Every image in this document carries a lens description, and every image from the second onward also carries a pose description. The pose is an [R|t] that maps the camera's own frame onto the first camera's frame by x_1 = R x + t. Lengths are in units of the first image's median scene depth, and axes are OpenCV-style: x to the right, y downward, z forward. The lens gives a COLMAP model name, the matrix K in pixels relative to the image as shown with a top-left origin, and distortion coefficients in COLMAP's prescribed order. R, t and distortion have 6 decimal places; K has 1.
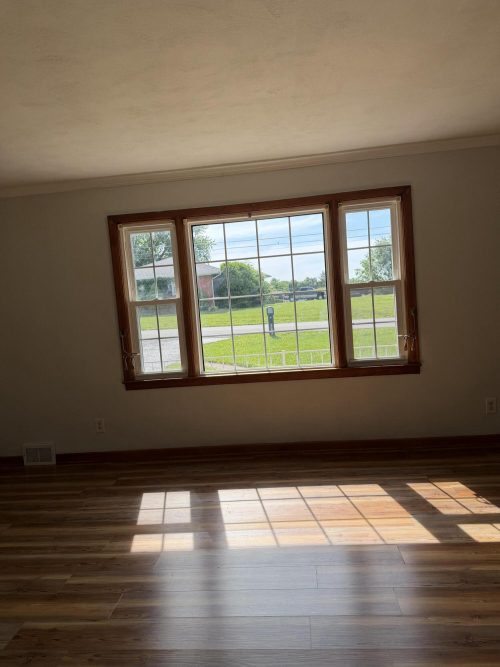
lens RADIAL K [[468.3, 0, 246.9], [0, 468.3, 332.0], [0, 0, 1]] dist [0.056206, -0.069011]
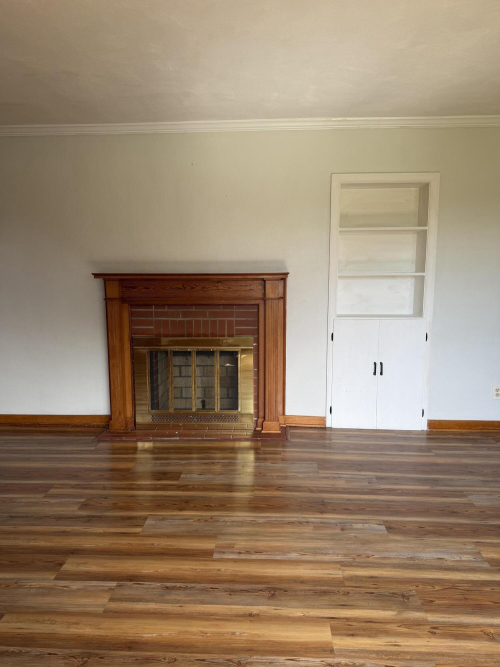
lens RADIAL K [[468.3, 0, 246.9], [0, 468.3, 332.0], [0, 0, 1]] dist [0.056206, -0.069011]
pose [[-0.995377, 0.088661, -0.036918, 0.271748], [0.079531, 0.976430, 0.200647, -0.087998], [0.053837, 0.196784, -0.978968, 1.029581]]
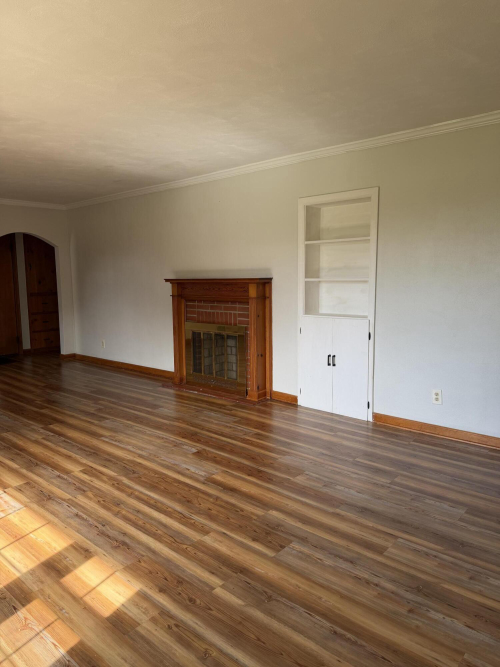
lens RADIAL K [[463.1, 0, 250.0], [0, 463.1, 333.5], [0, 0, 1]] dist [0.123879, -0.208604]
pose [[-0.811691, 0.015505, 0.583881, -0.660918], [0.113913, 0.984654, 0.132211, -0.022414], [-0.572871, 0.173827, -0.801002, 1.121594]]
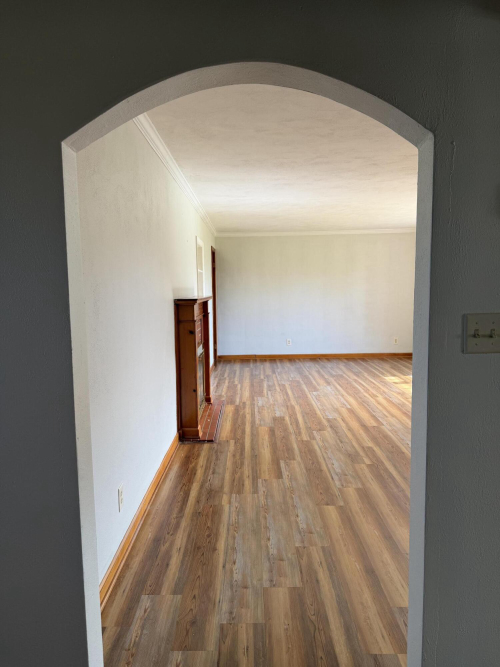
lens RADIAL K [[463.1, 0, 250.0], [0, 463.1, 333.5], [0, 0, 1]] dist [0.123879, -0.208604]
pose [[0.101729, 0.171685, -0.979885, 1.804574], [-0.061070, 0.984215, 0.166104, -0.151547], [0.992936, 0.042944, 0.110608, -0.080216]]
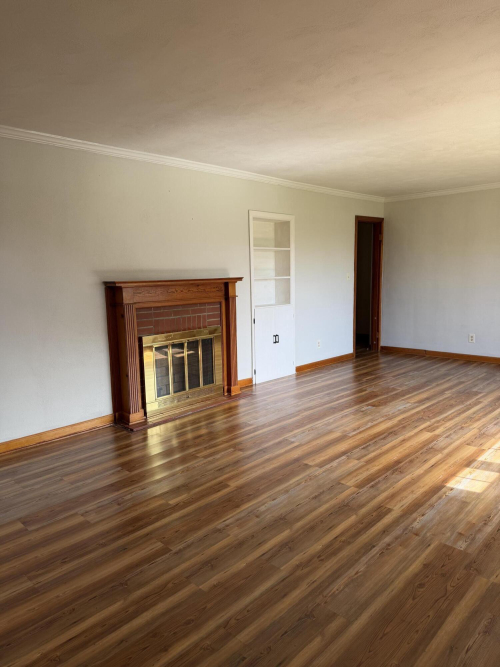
lens RADIAL K [[463.1, 0, 250.0], [0, 463.1, 333.5], [0, 0, 1]] dist [0.123879, -0.208604]
pose [[-0.618540, 0.194415, -0.761322, 1.294372], [0.019428, 0.972395, 0.232531, -0.171123], [0.785513, 0.129039, -0.605242, 0.916839]]
